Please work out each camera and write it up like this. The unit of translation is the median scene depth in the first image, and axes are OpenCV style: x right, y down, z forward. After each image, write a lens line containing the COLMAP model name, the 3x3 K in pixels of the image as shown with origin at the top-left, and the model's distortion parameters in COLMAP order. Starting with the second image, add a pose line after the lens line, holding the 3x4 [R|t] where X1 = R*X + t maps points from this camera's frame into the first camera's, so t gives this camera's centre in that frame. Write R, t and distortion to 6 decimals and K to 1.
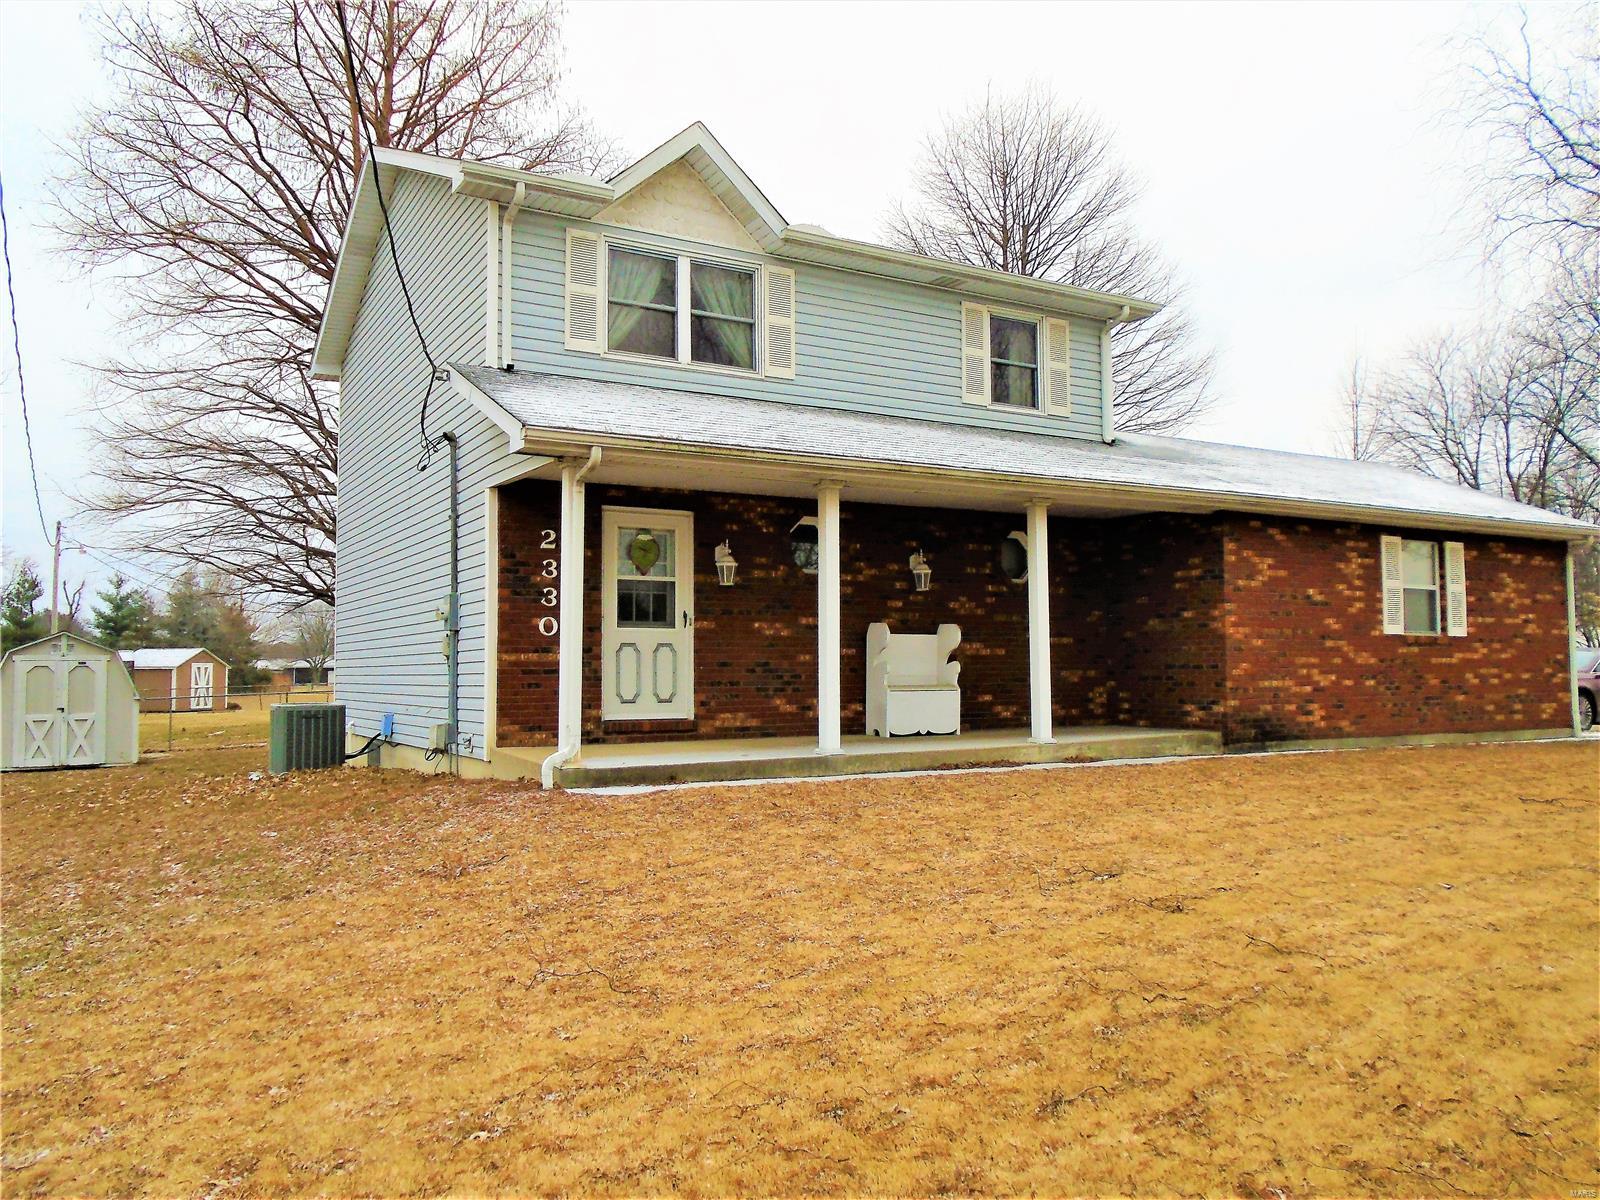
lens RADIAL K [[1222.0, 0, 800.0], [0, 1222.0, 600.0], [0, 0, 1]] dist [-0.018217, 0.009984]
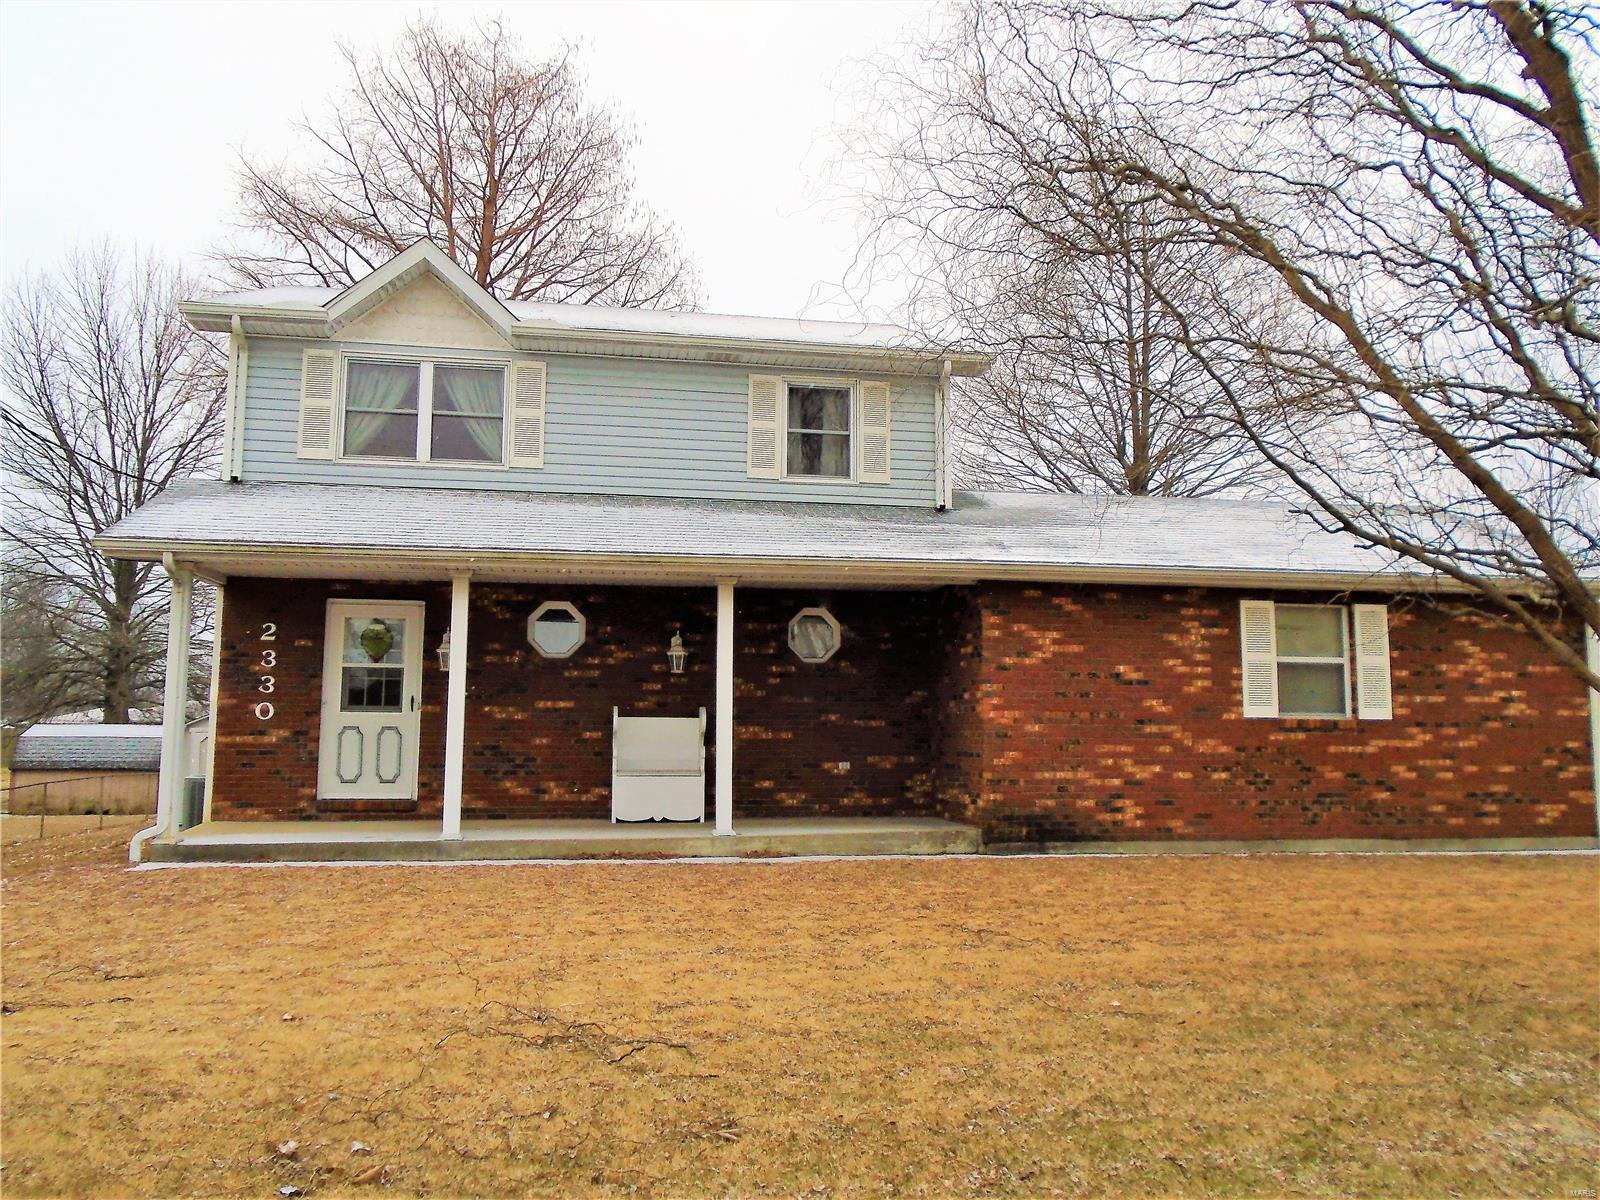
lens RADIAL K [[1222.0, 0, 800.0], [0, 1222.0, 600.0], [0, 0, 1]] dist [-0.018217, 0.009984]
pose [[0.940549, -0.029083, -0.338411, 0.500450], [0.010637, 0.998361, -0.056235, -0.009313], [0.339492, 0.049292, 0.939317, 0.106349]]
